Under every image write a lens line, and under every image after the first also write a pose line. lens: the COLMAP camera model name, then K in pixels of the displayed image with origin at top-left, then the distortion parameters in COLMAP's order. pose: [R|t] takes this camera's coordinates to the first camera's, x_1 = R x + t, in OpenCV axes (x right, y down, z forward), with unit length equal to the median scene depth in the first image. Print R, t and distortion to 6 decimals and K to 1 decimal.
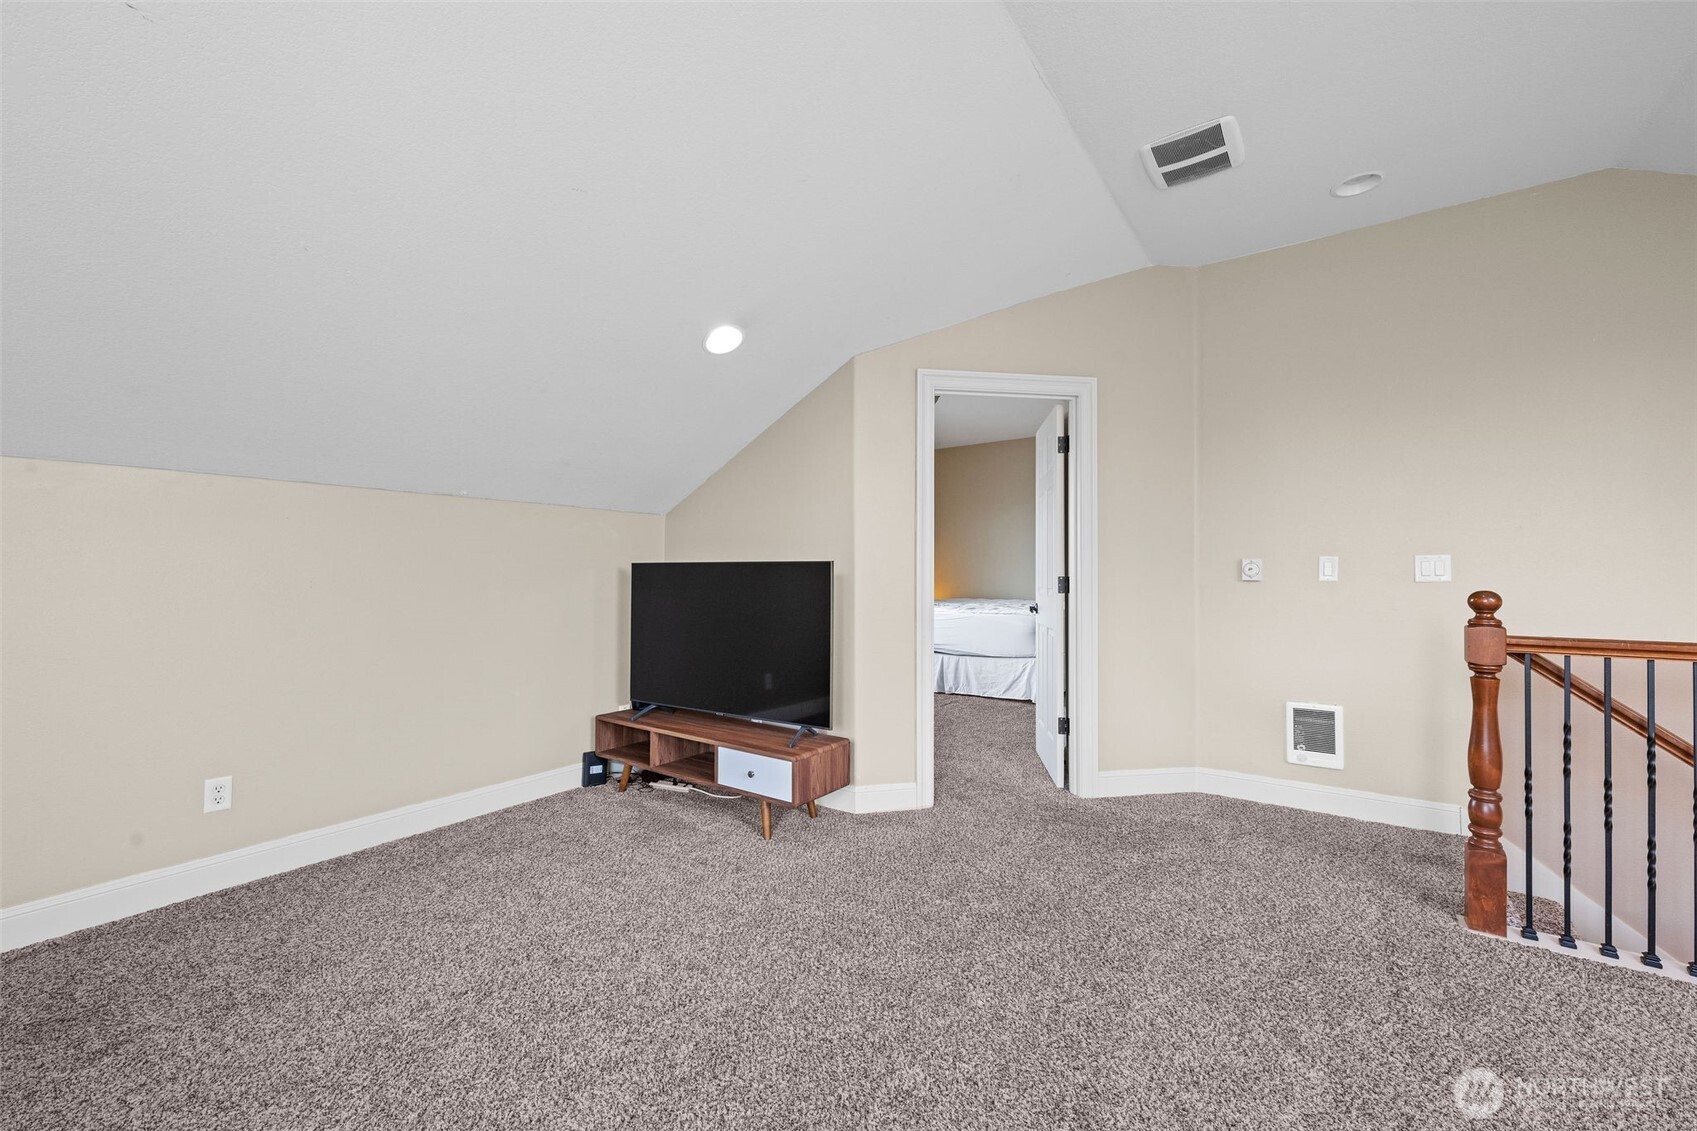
lens RADIAL K [[676.7, 0, 845.6], [0, 676.7, 569.0], [0, 0, 1]] dist [0.001283, 0.000081]
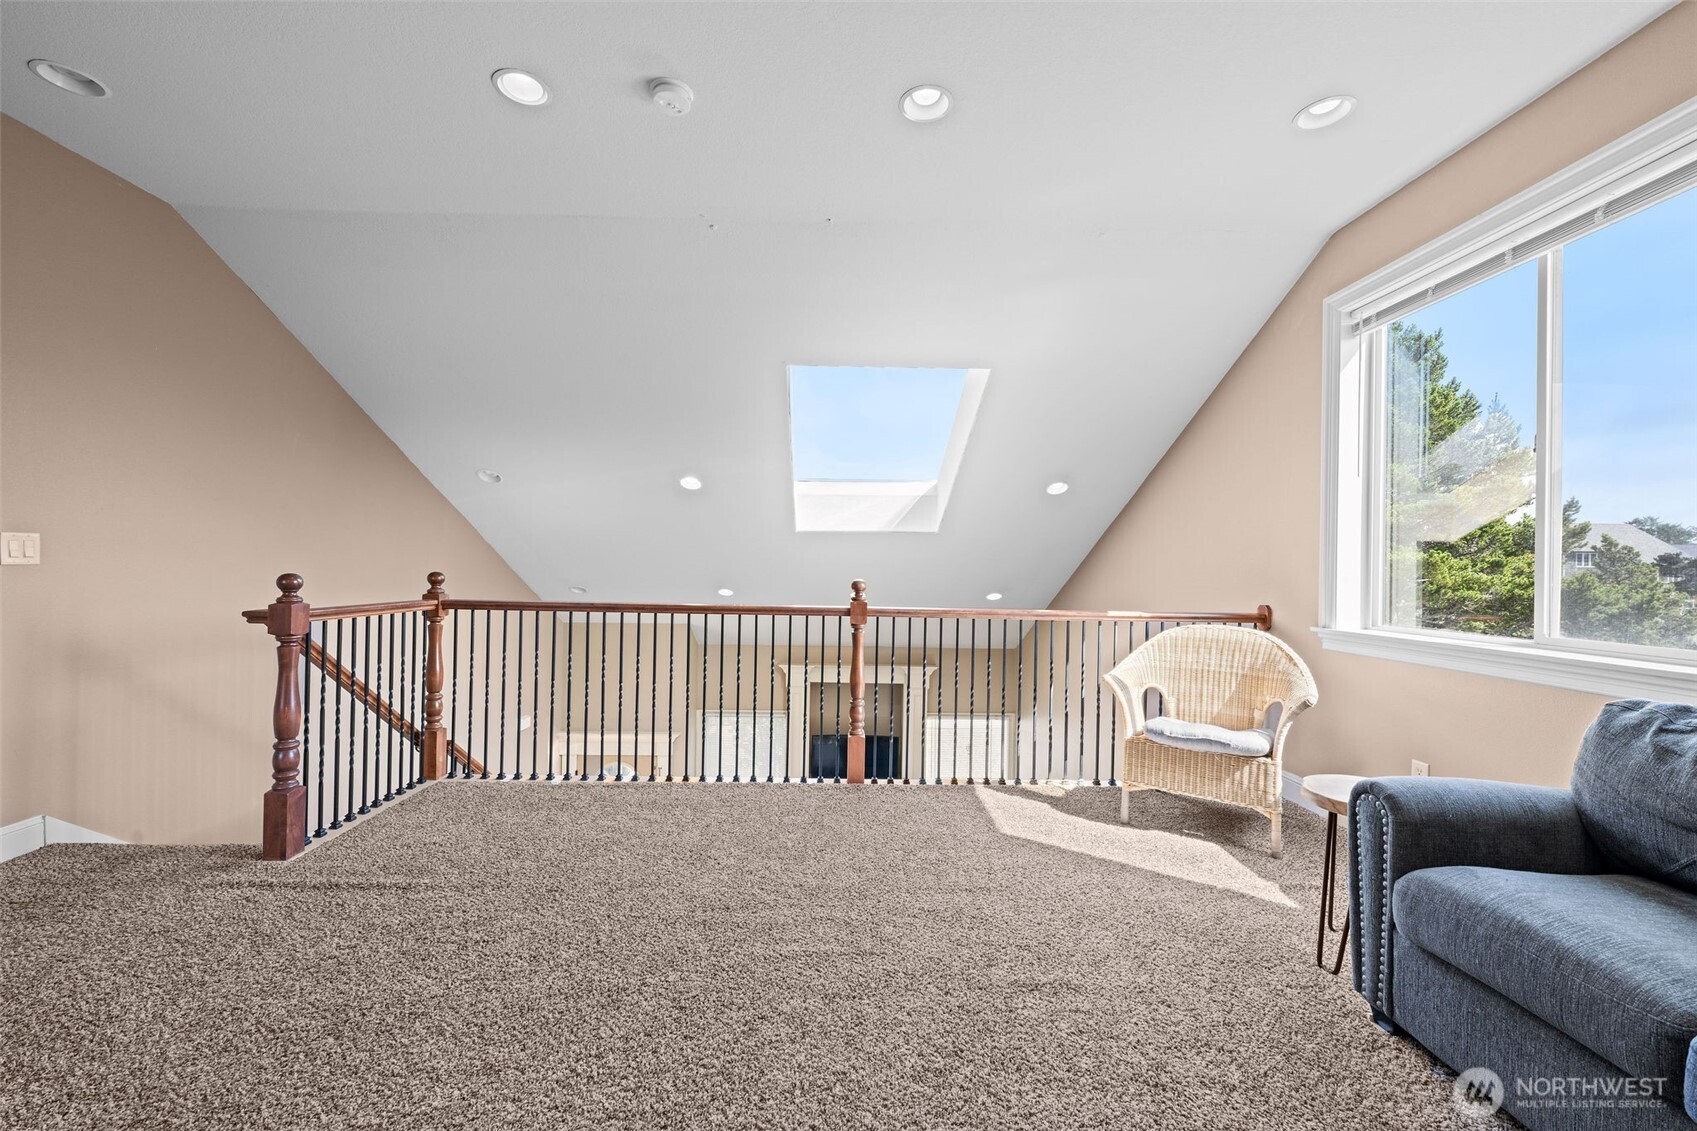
lens RADIAL K [[676.7, 0, 845.6], [0, 676.7, 569.0], [0, 0, 1]] dist [0.001283, 0.000081]
pose [[-0.605587, -0.007970, 0.795740, -0.590258], [-0.017082, 0.999850, -0.002986, 0.013079], [-0.795596, -0.015401, -0.605632, 0.933610]]
